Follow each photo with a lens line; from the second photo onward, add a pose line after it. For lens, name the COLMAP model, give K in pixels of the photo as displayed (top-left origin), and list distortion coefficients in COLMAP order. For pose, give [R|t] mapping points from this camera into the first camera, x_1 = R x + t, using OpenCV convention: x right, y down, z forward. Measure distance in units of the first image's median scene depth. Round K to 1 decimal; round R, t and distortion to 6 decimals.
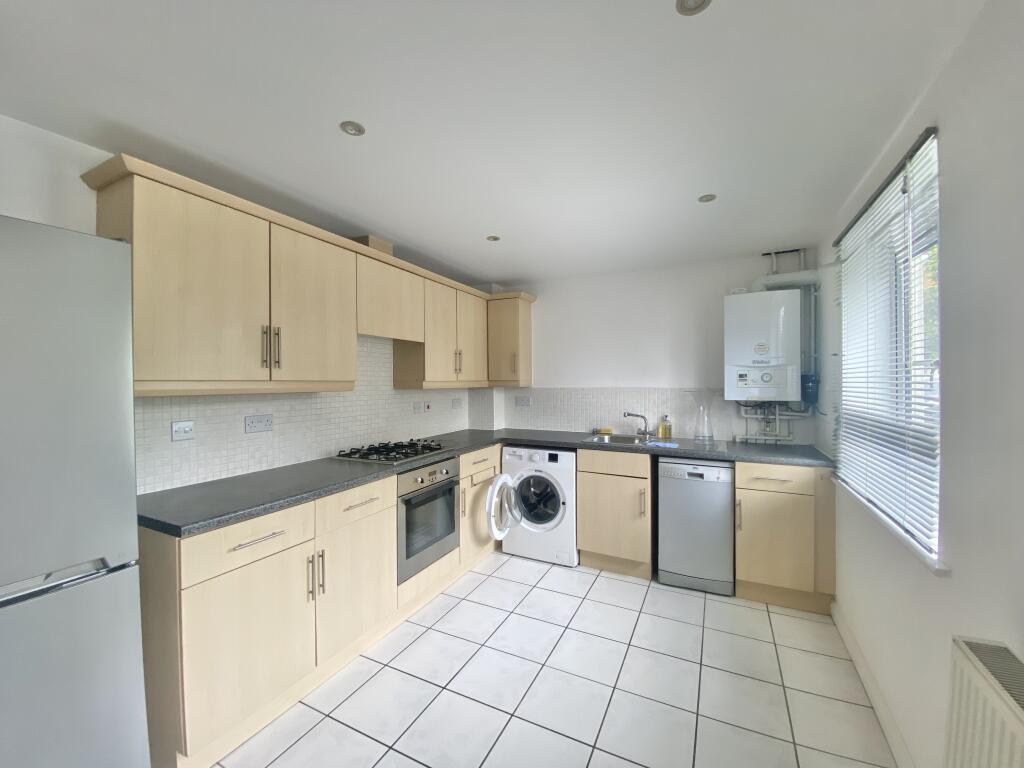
lens RADIAL K [[413.3, 0, 512.0], [0, 413.3, 384.0], [0, 0, 1]] dist [-0.001539, -0.000108]
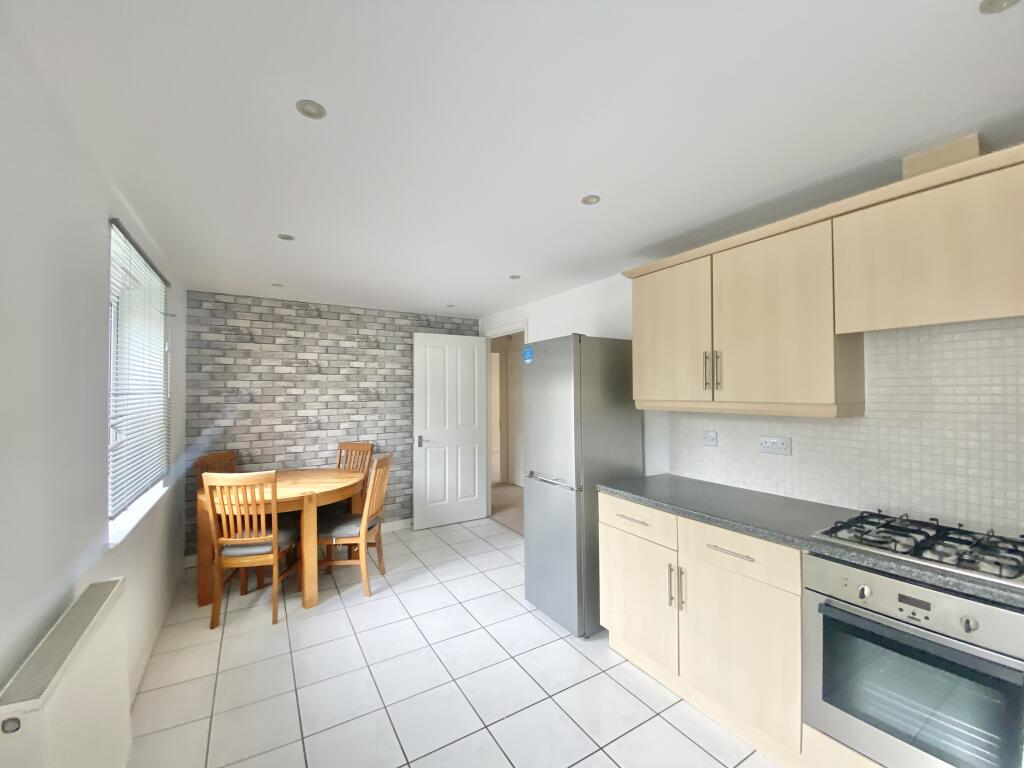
lens RADIAL K [[417.5, 0, 512.0], [0, 417.5, 384.0], [0, 0, 1]] dist [-0.020513, -0.000305]
pose [[-0.546275, -0.014768, -0.837475, 0.427402], [-0.003577, 0.999877, -0.015299, -0.024284], [0.837598, -0.005362, -0.546261, 0.813219]]
